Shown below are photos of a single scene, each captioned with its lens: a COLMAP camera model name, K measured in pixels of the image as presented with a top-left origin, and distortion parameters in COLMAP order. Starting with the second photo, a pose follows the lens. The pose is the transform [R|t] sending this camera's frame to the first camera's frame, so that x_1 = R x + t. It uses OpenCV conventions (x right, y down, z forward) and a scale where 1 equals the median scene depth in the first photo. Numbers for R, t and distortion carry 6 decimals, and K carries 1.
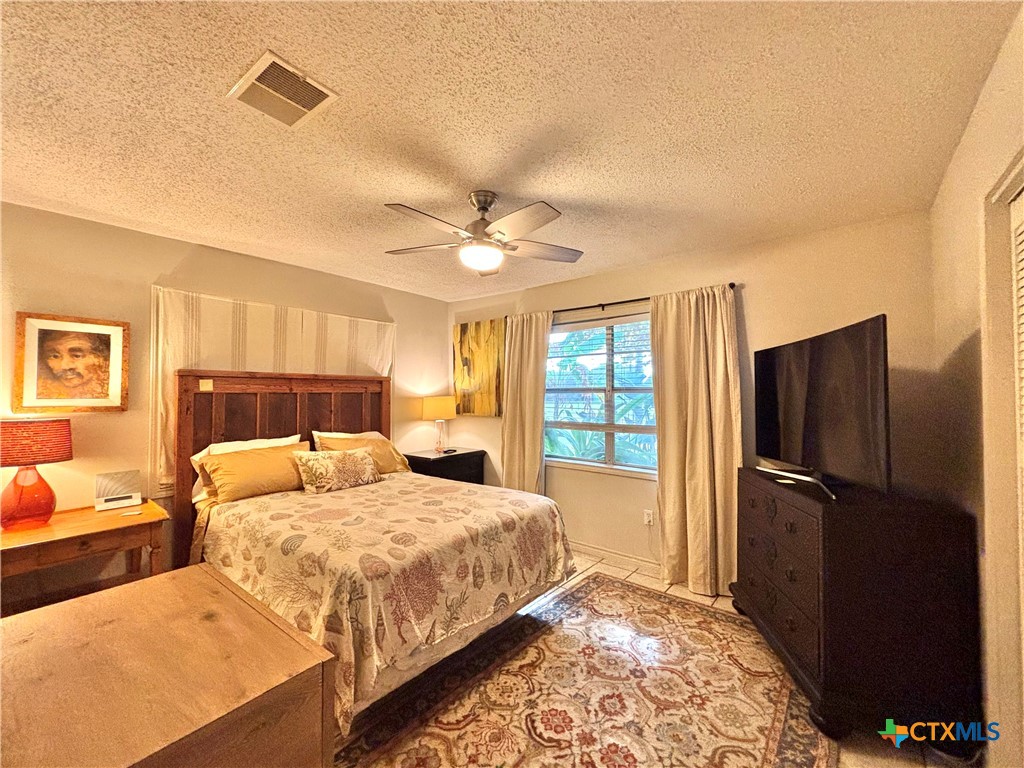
lens RADIAL K [[410.2, 0, 510.8], [0, 410.2, 382.5], [0, 0, 1]] dist [0.003381, -0.001242]
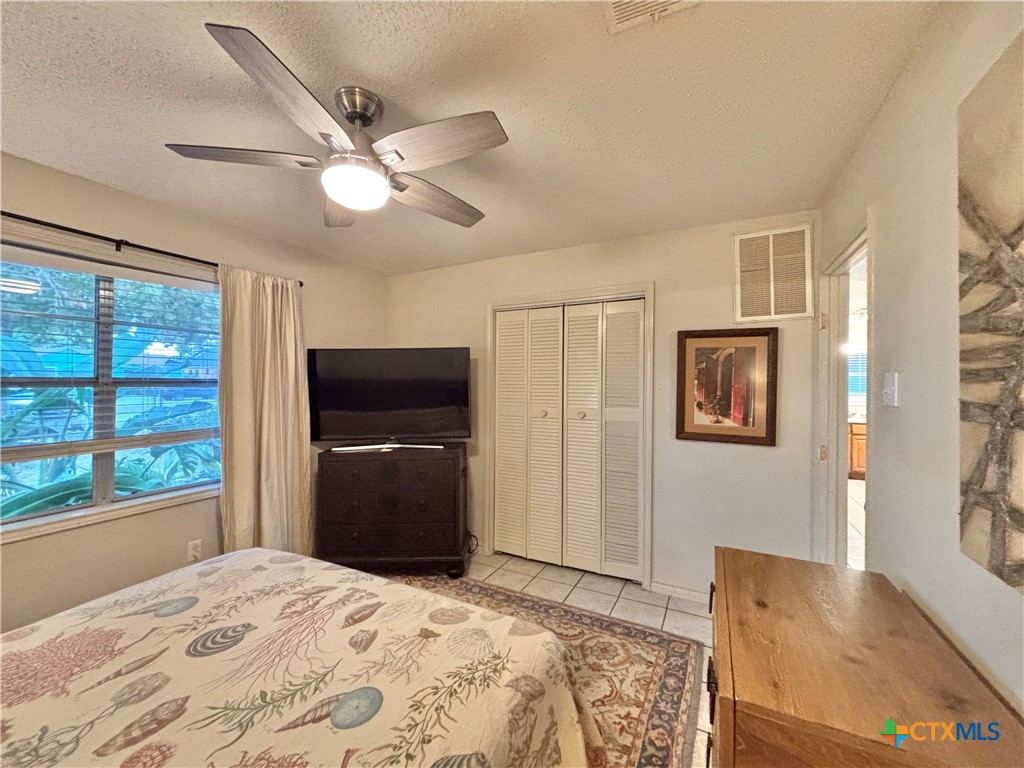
lens RADIAL K [[410.2, 0, 510.1], [0, 410.2, 386.6], [0, 0, 1]] dist [0.003381, -0.001242]
pose [[-0.199756, -0.011164, 0.979782, -0.639475], [-0.031825, 0.999481, 0.004900, 0.002678], [-0.979329, -0.030203, -0.200008, 0.723952]]
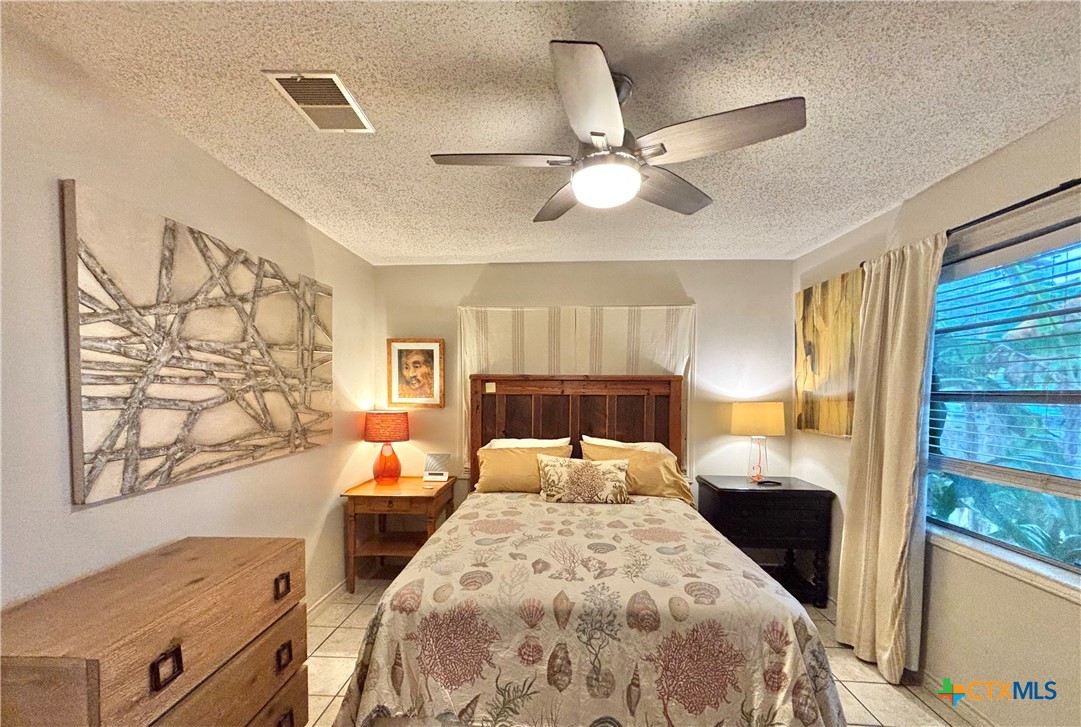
lens RADIAL K [[444.1, 0, 537.5], [0, 444.1, 404.0], [0, 0, 1]] dist [0.010465, -0.001060]
pose [[0.580188, 0.031228, -0.813884, 0.359951], [0.013942, 0.998738, 0.048259, -0.005693], [0.814363, -0.039347, 0.579020, 0.413762]]
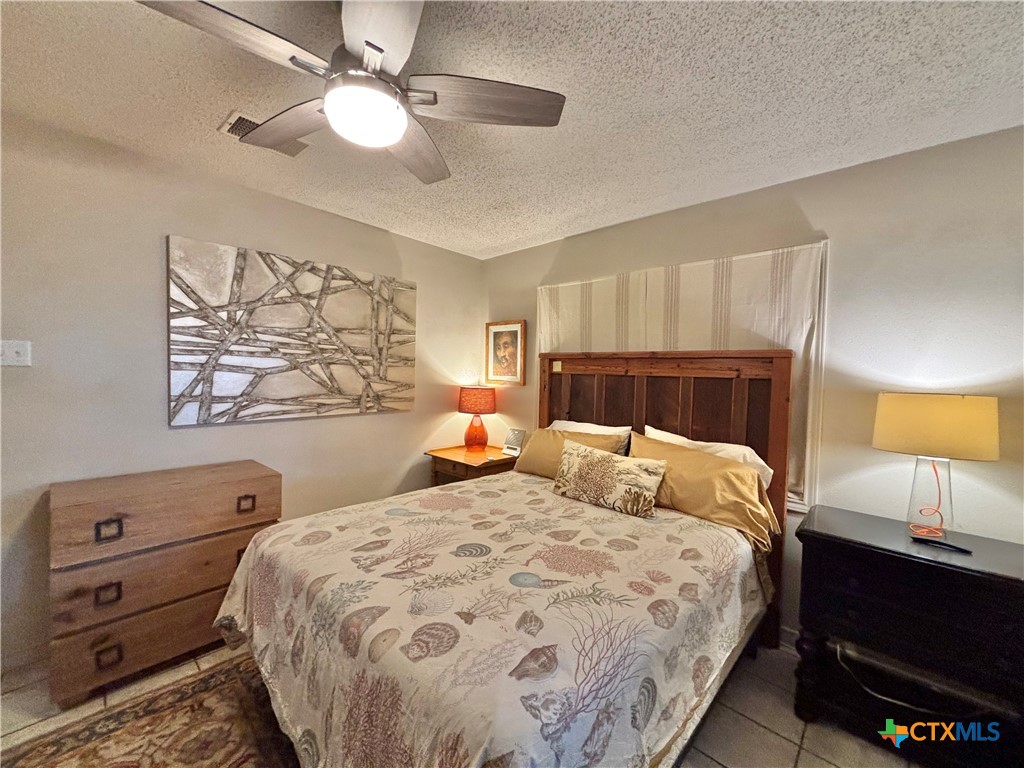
lens RADIAL K [[410.2, 0, 511.8], [0, 410.2, 384.3], [0, 0, 1]] dist [0.003381, -0.001242]
pose [[-0.073500, 0.029363, -0.996863, 0.383318], [-0.001585, 0.999562, 0.029559, 0.023451], [0.997294, 0.003753, -0.073421, 1.017167]]
